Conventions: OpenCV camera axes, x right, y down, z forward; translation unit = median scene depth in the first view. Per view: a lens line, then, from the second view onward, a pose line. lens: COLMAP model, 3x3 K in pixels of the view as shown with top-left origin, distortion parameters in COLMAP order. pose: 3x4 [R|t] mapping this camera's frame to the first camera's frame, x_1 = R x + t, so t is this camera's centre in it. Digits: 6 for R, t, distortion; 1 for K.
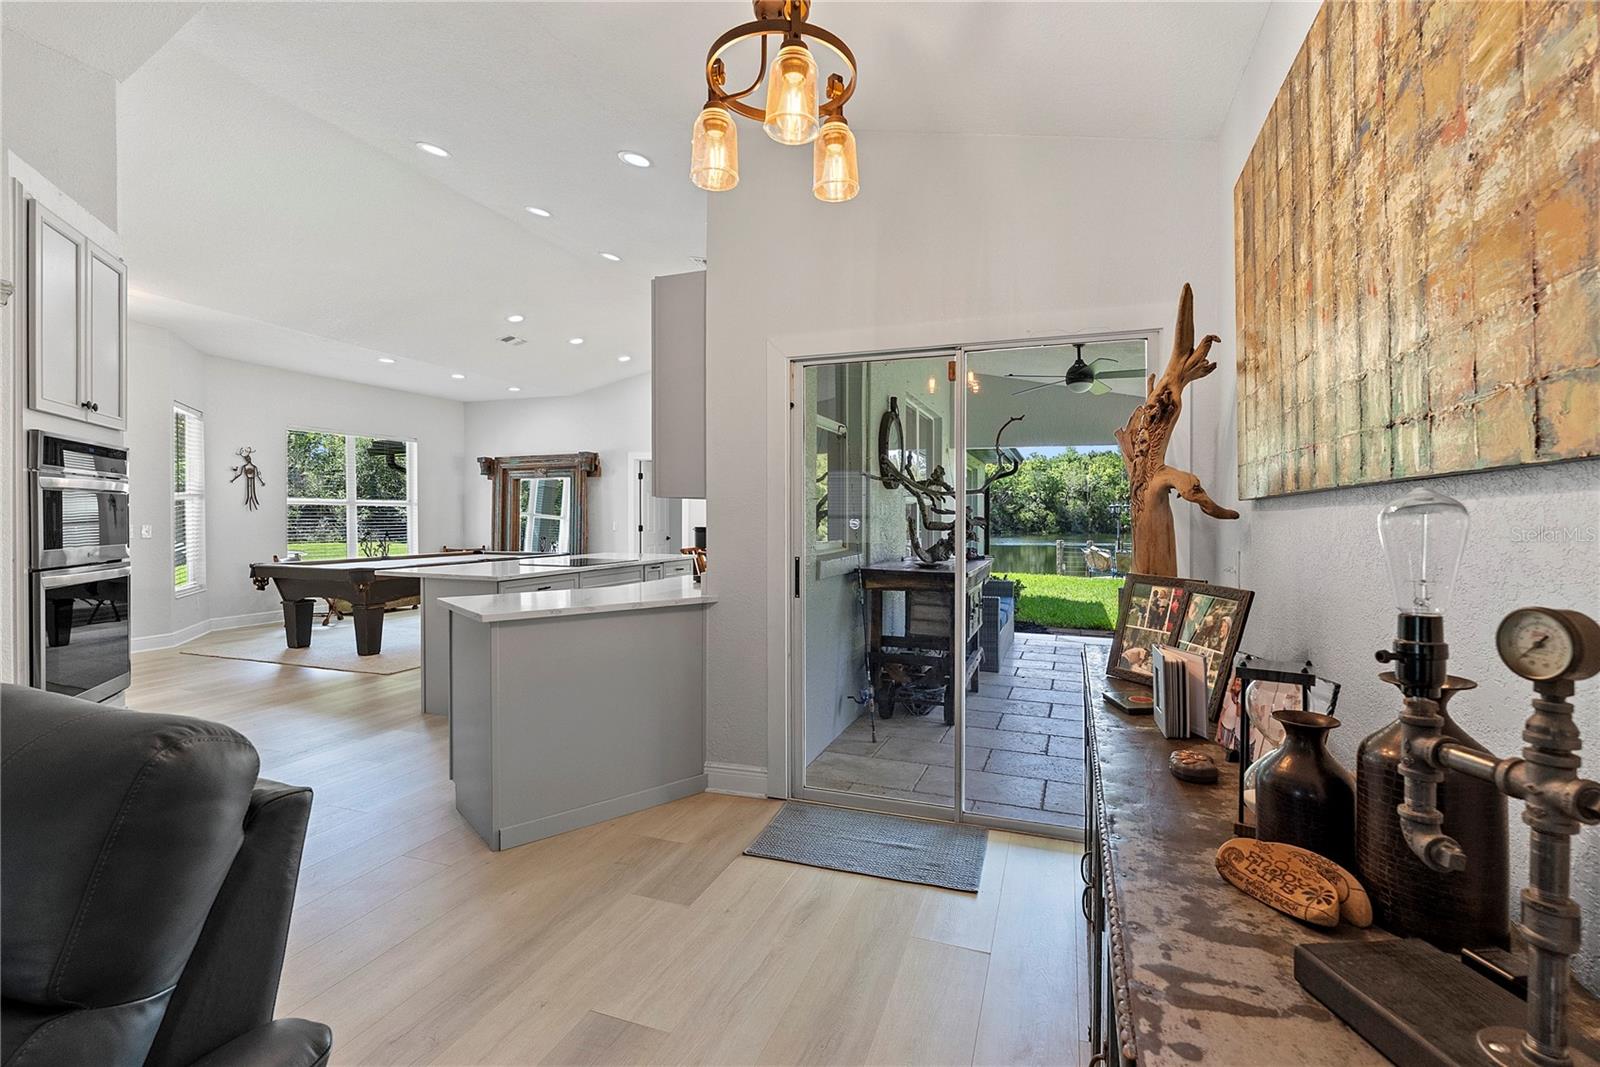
lens RADIAL K [[711.3, 0, 809.3], [0, 711.3, 526.2], [0, 0, 1]] dist [-0.006461, 0.000821]
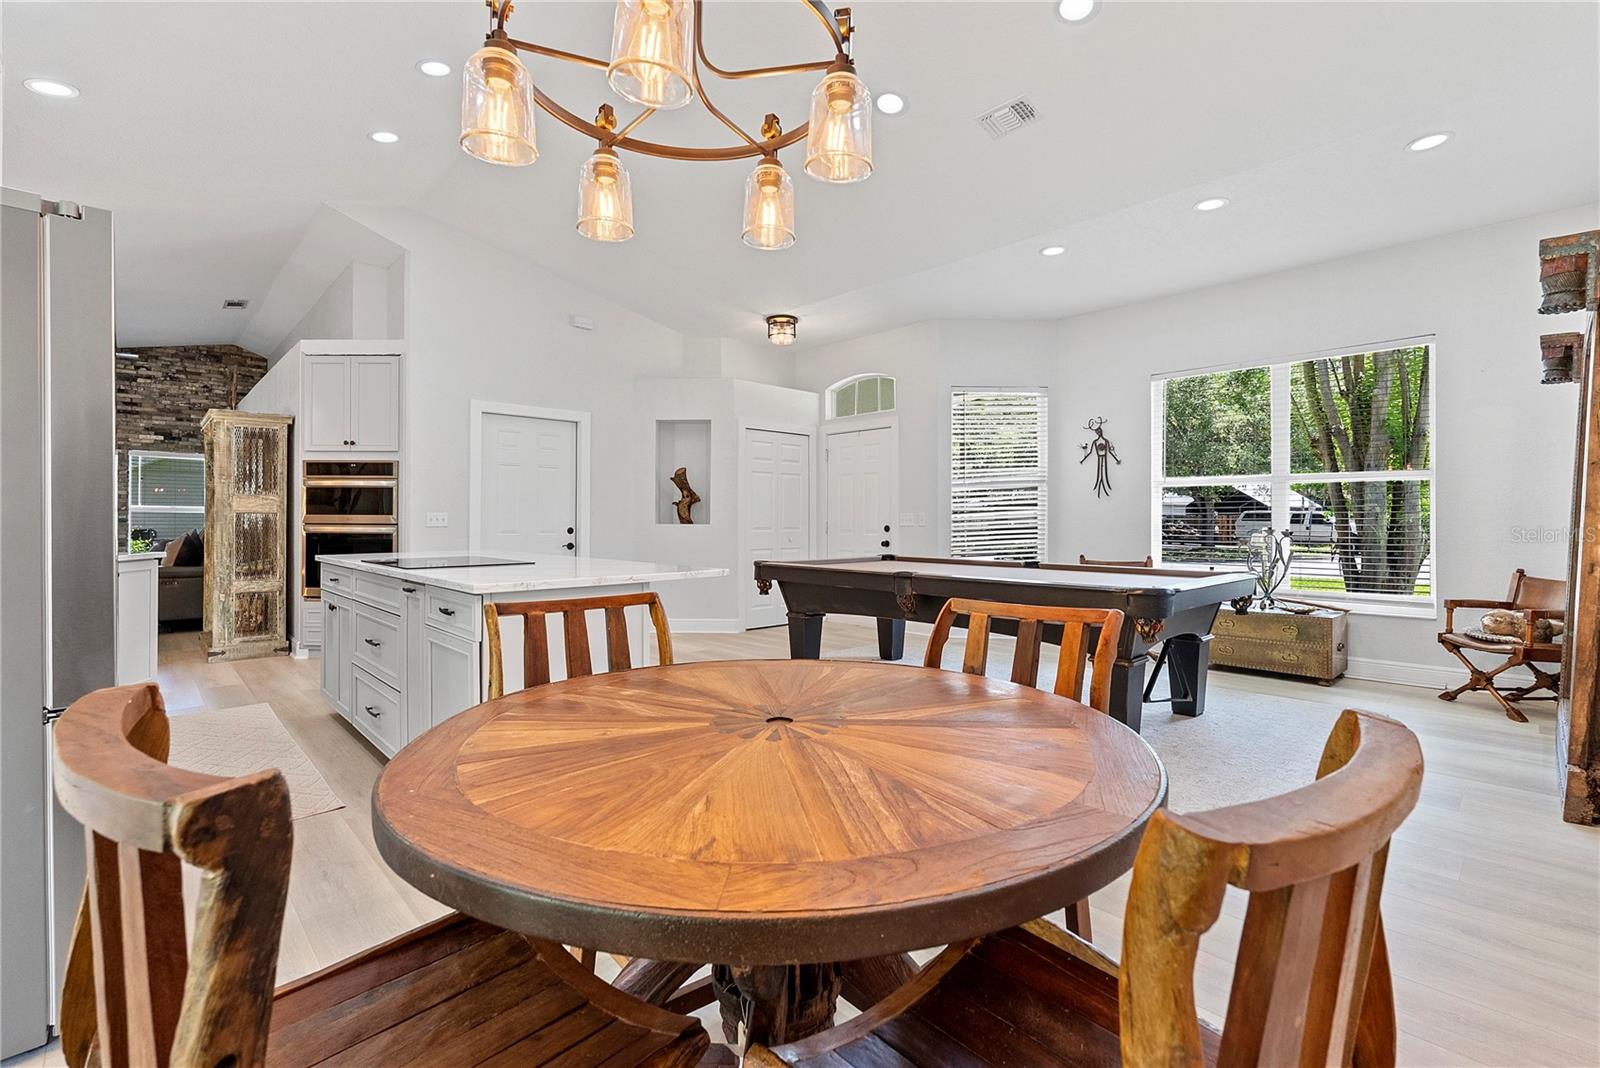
lens RADIAL K [[711.3, 0, 792.6], [0, 711.3, 520.4], [0, 0, 1]] dist [-0.006461, 0.000821]
pose [[-0.441488, -0.001542, -0.897266, 0.057039], [-0.015826, 0.999856, 0.006068, 0.003539], [0.897128, 0.016879, -0.441448, 0.902627]]
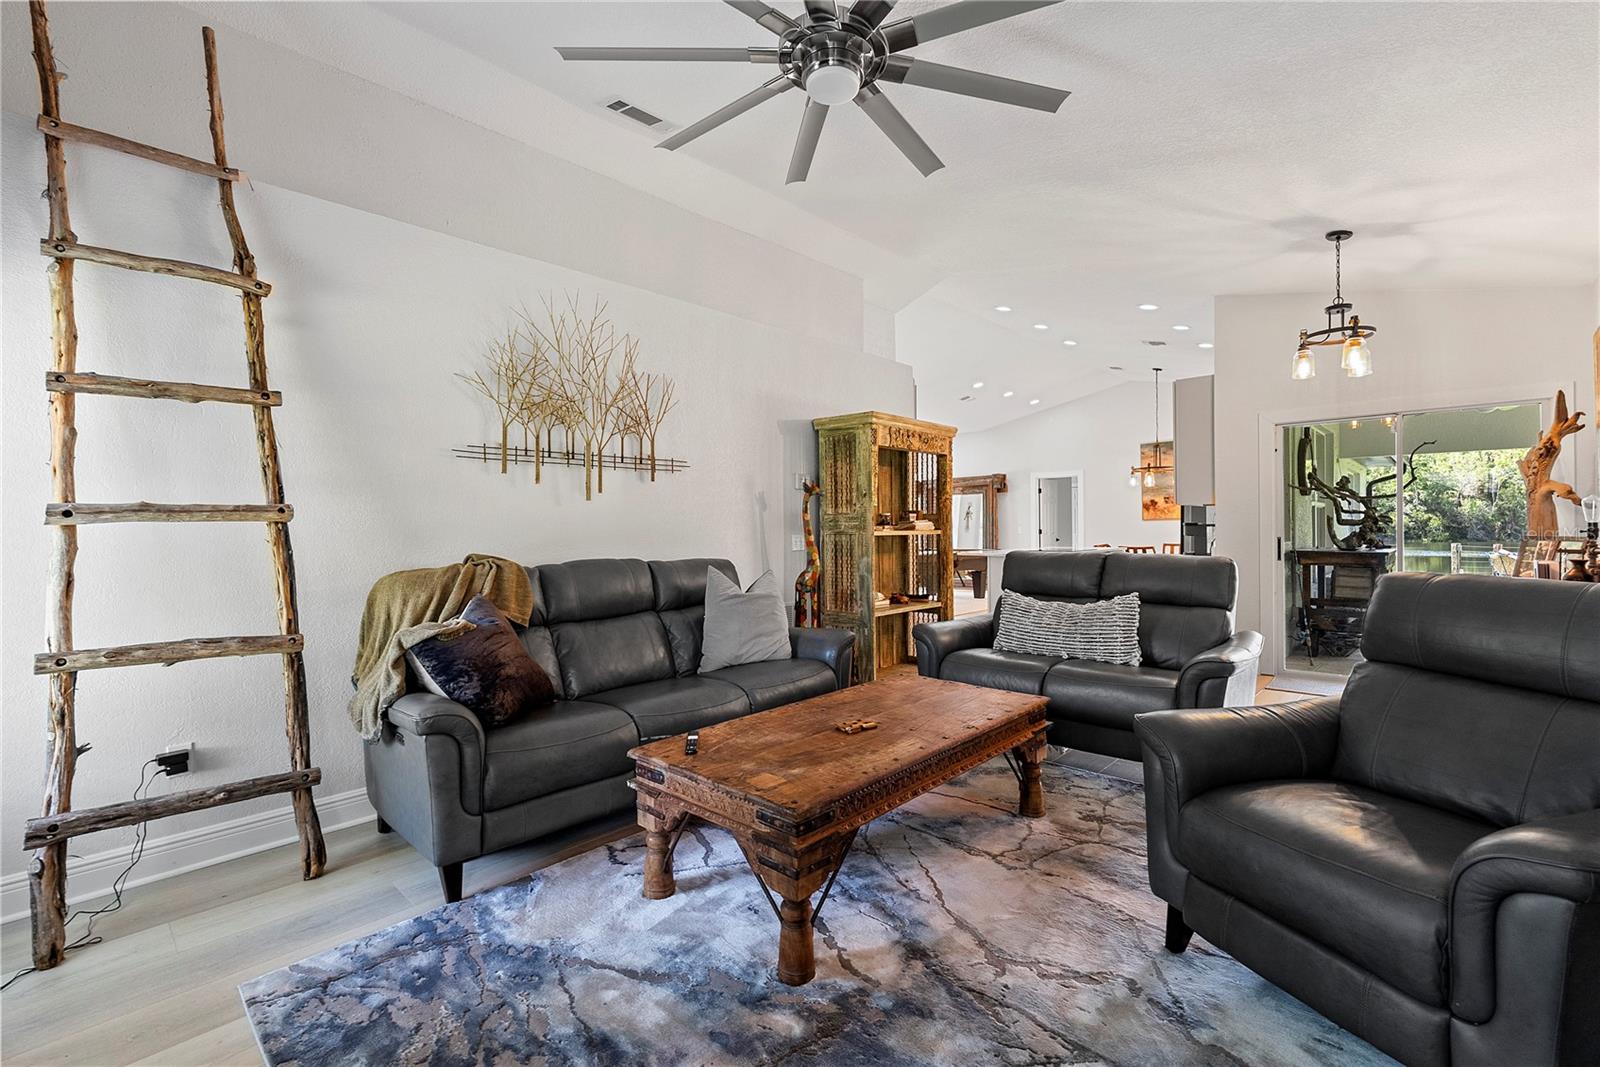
lens RADIAL K [[711.3, 0, 797.8], [0, 711.3, 541.1], [0, 0, 1]] dist [-0.006461, 0.000821]
pose [[0.919636, -0.006845, -0.392711, -0.146625], [0.008587, 0.999960, 0.002677, 0.013440], [0.392677, -0.005834, 0.919658, -0.369595]]
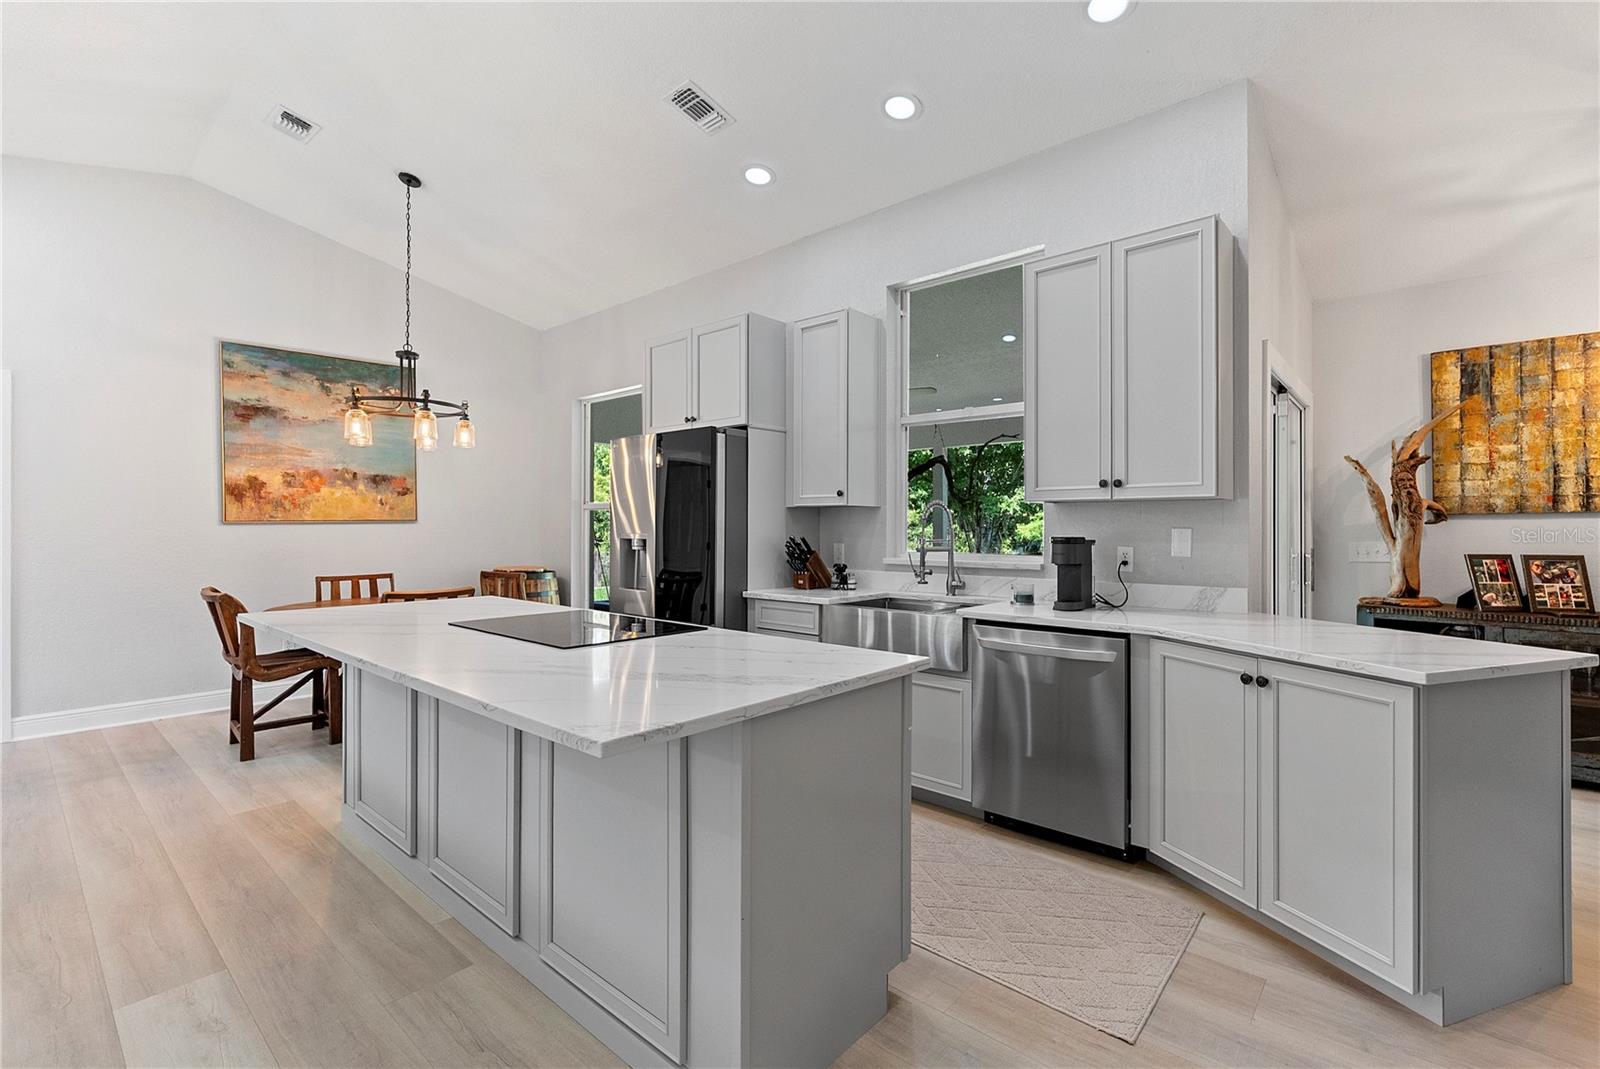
lens RADIAL K [[711.3, 0, 804.2], [0, 711.3, 526.0], [0, 0, 1]] dist [-0.006461, 0.000821]
pose [[0.365790, -0.000318, 0.930697, -0.402920], [0.012601, 0.999910, -0.004611, -0.004701], [-0.930612, 0.013414, 0.365762, 0.416654]]
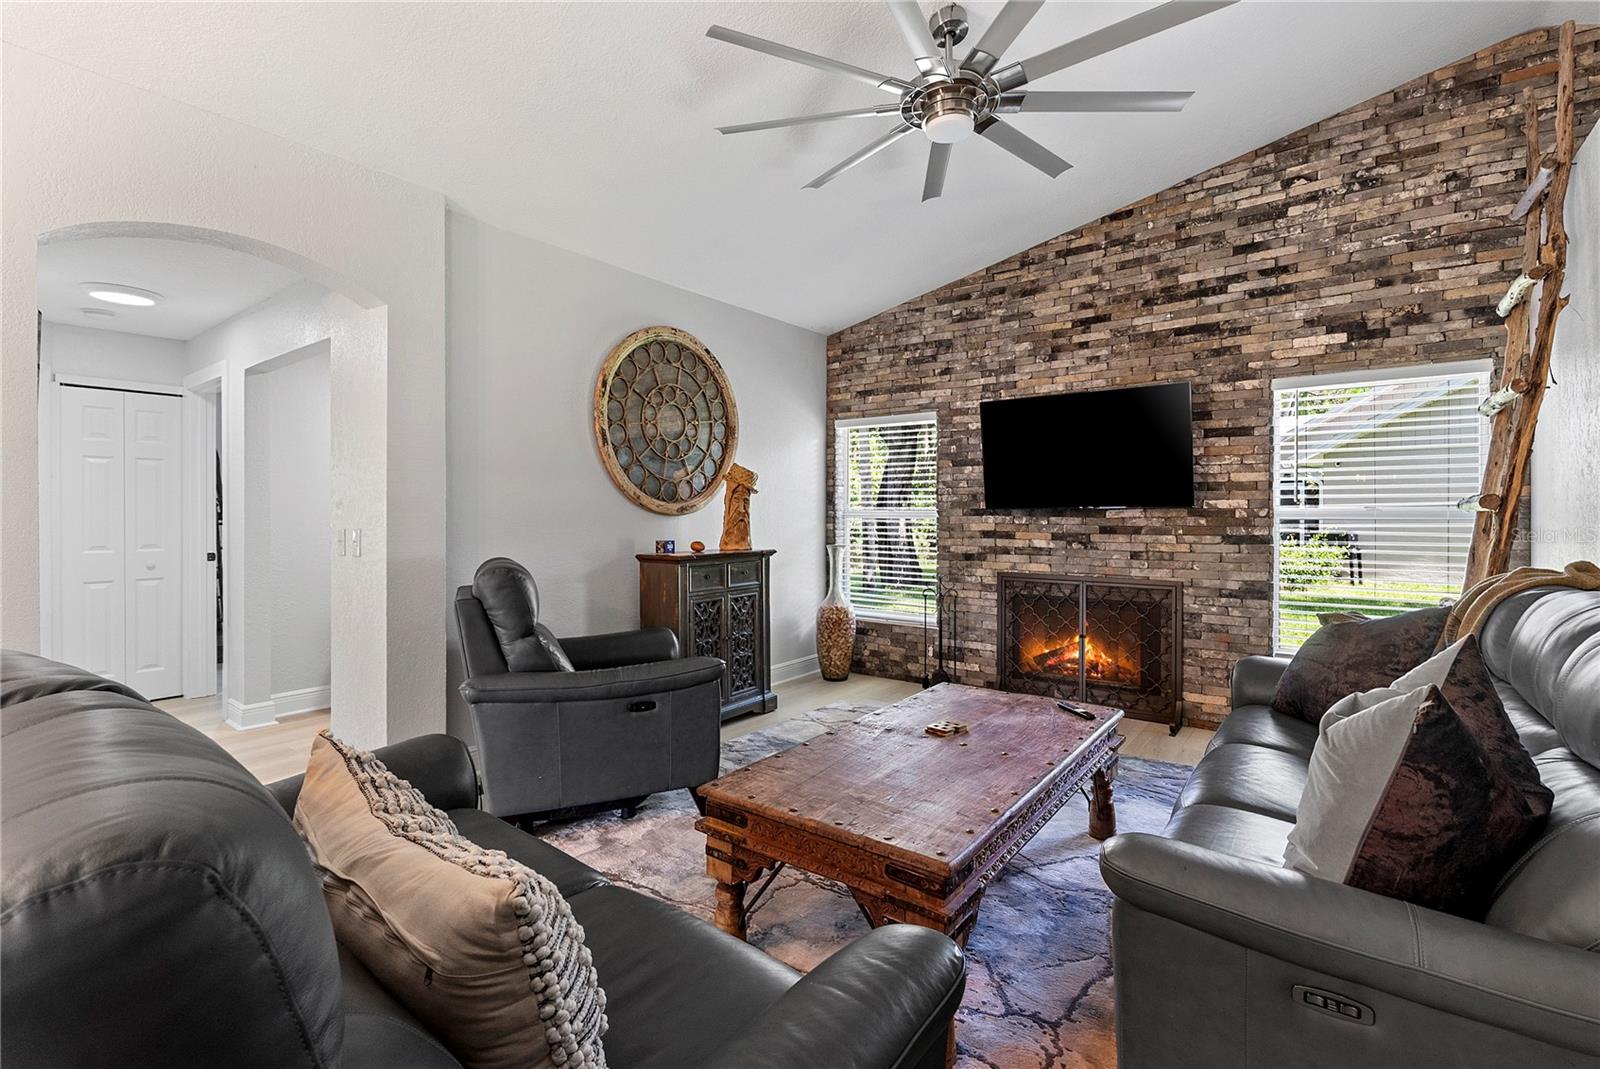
lens RADIAL K [[711.3, 0, 824.1], [0, 711.3, 511.8], [0, 0, 1]] dist [-0.006461, 0.000821]
pose [[-0.963672, 0.001715, 0.267084, -0.256283], [0.005636, 0.999887, 0.013915, -0.000862], [-0.267030, 0.014915, -0.963573, 0.160694]]
